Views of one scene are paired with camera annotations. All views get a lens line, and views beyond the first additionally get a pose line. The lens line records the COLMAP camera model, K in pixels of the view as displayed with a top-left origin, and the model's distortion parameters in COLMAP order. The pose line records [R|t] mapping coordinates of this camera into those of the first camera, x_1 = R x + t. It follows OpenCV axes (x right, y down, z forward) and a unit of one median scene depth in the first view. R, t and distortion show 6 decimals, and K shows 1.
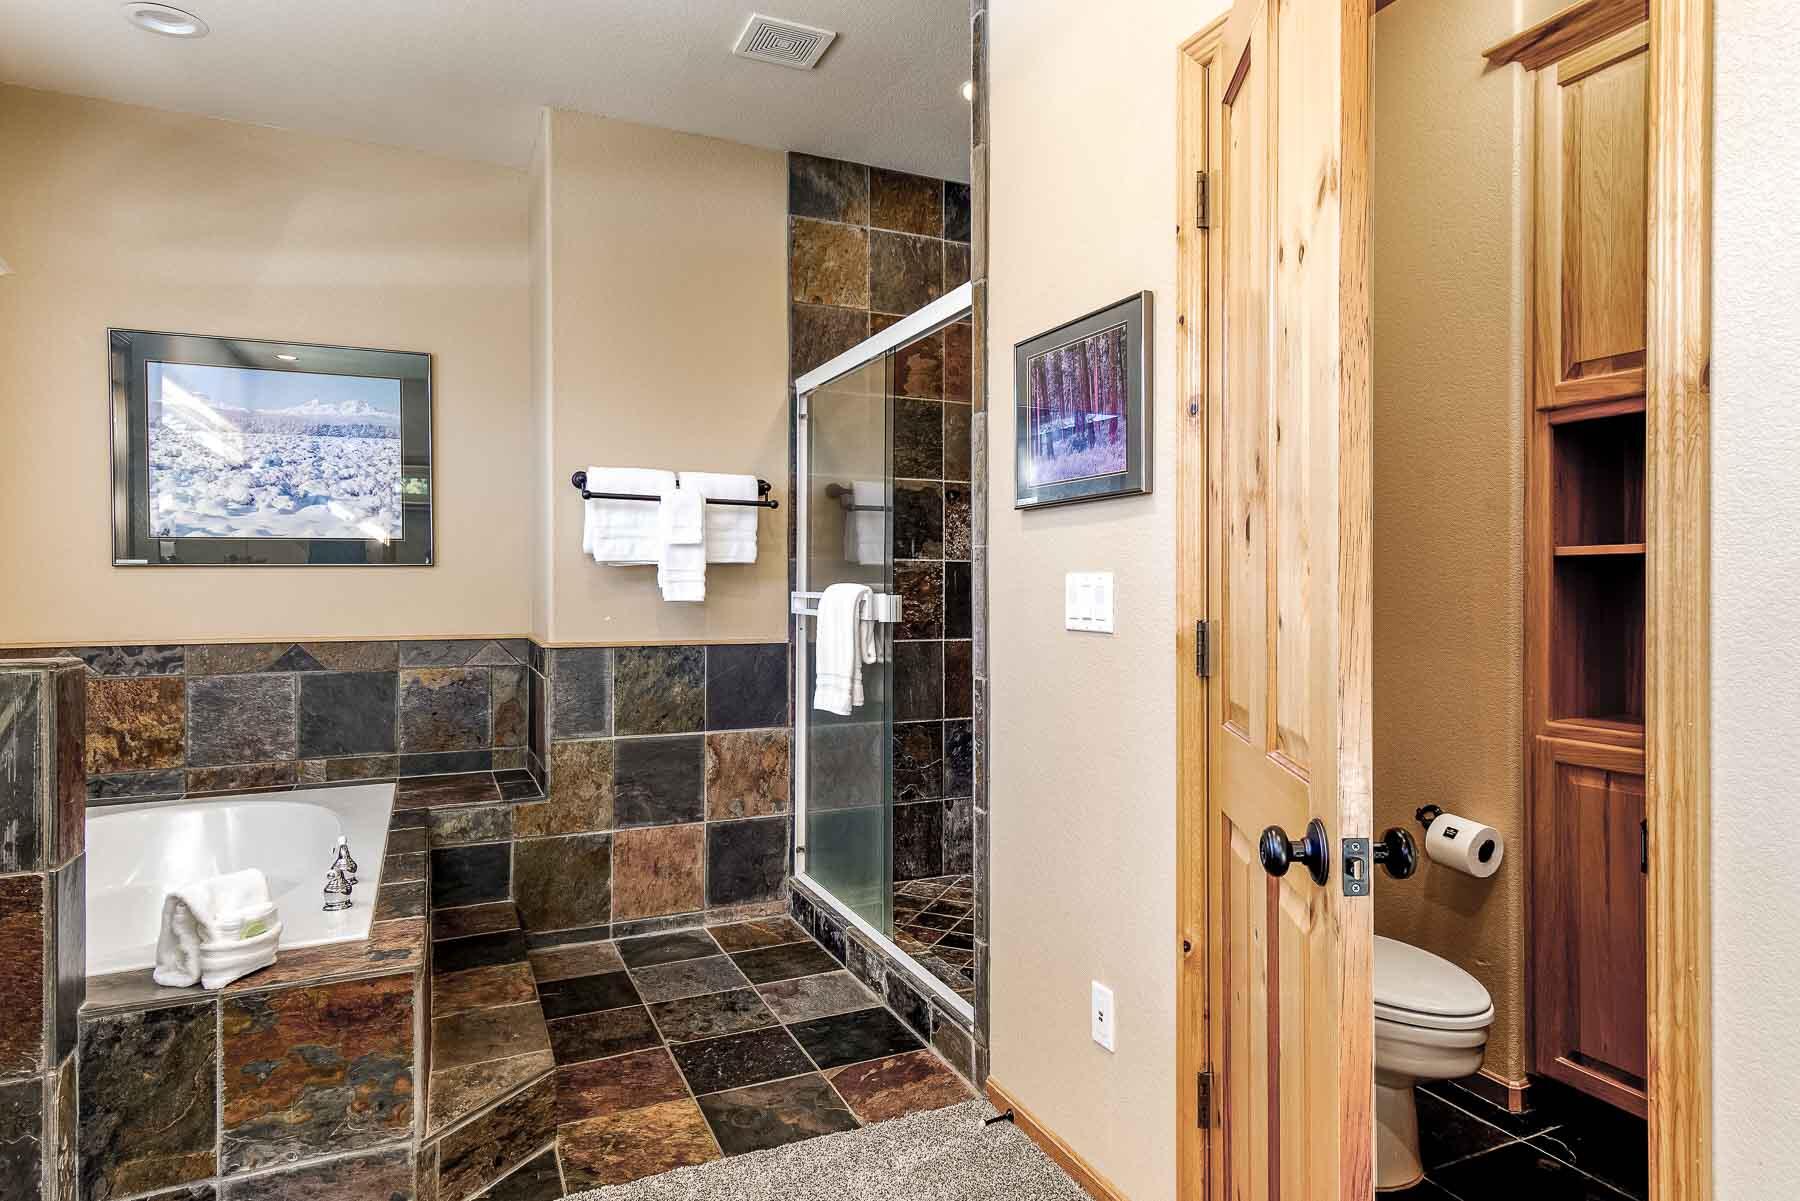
lens RADIAL K [[1066.2, 0, 942.3], [0, 1066.2, 590.0], [0, 0, 1]] dist [0.020767, -0.001502]
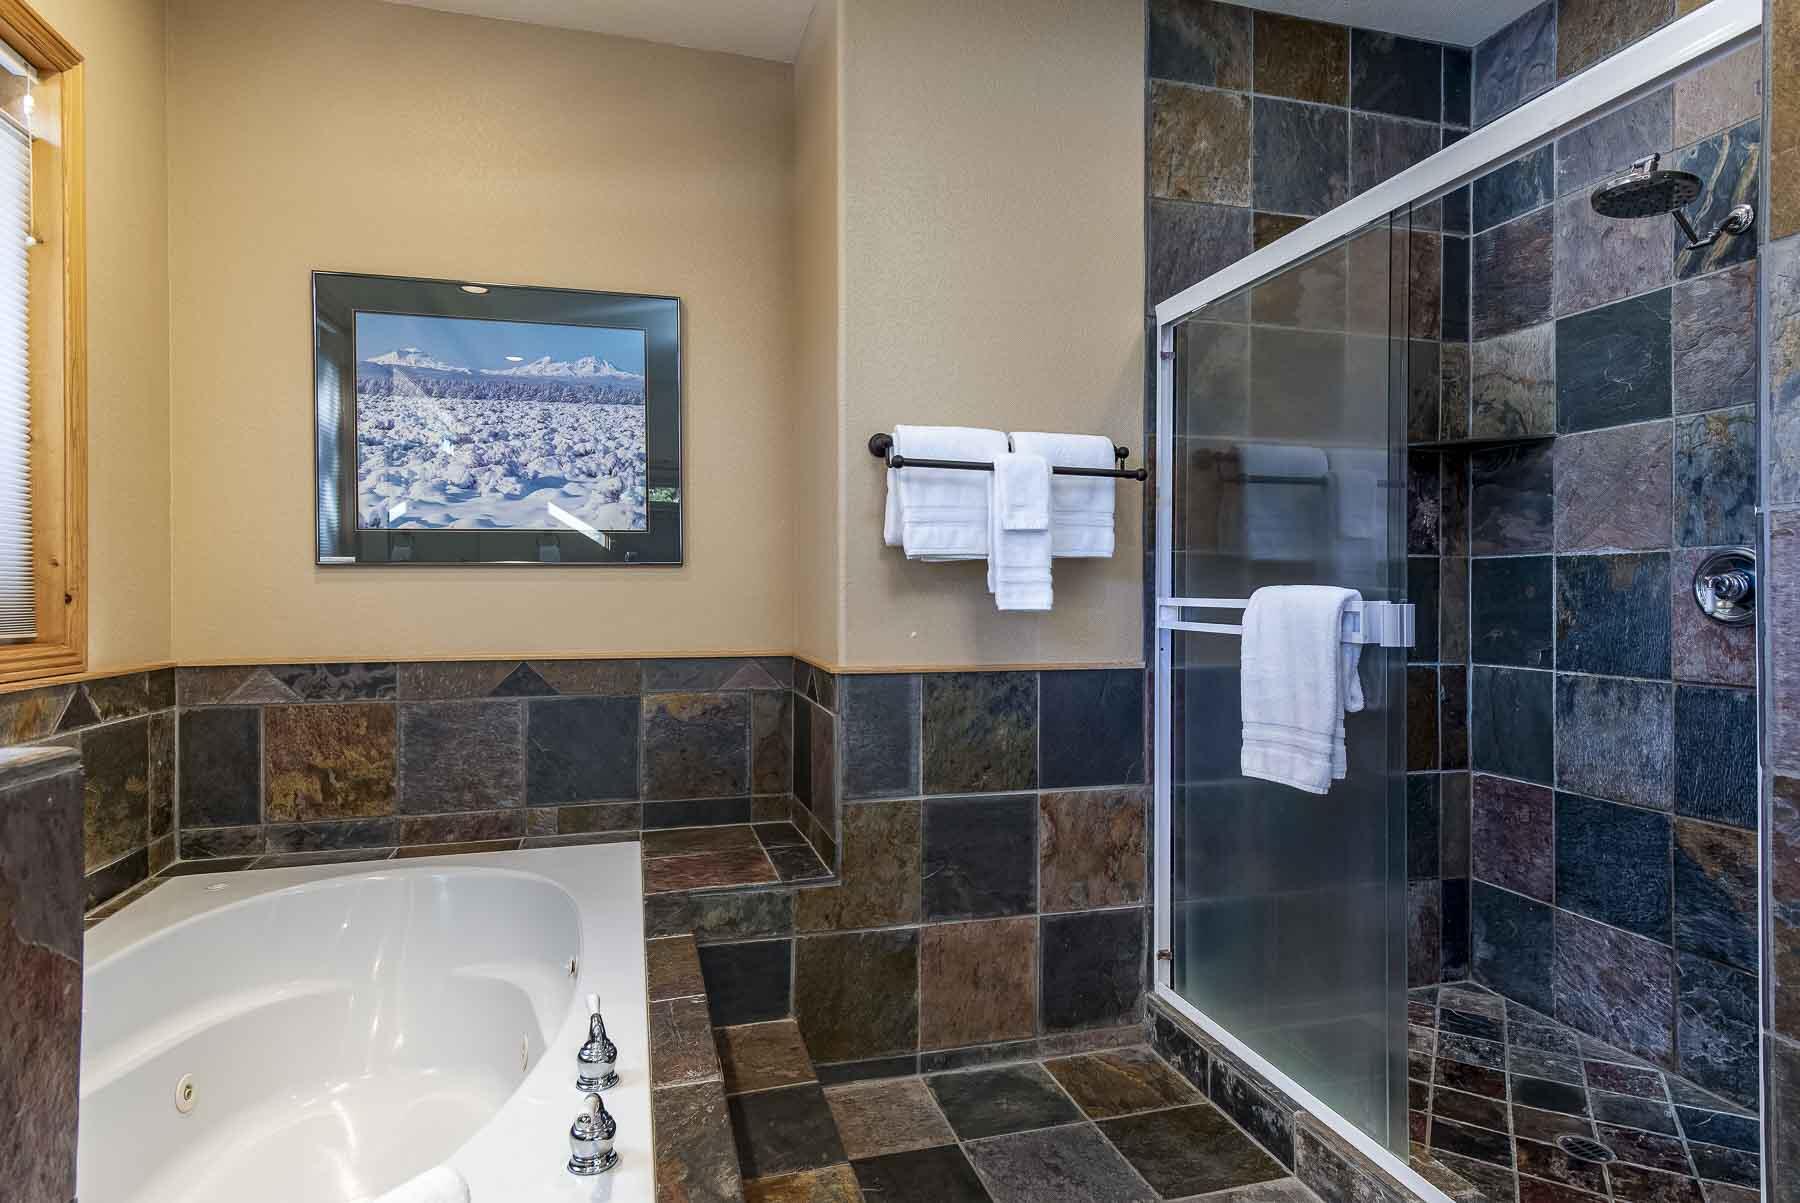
lens RADIAL K [[973.8, 0, 914.2], [0, 973.8, 595.4], [0, 0, 1]] dist [0.030864, -0.015832]
pose [[0.987153, 0.001579, -0.159771, -0.201692], [-0.001960, 0.999996, -0.002227, 0.001591], [0.159766, 0.002511, 0.987152, 0.332645]]
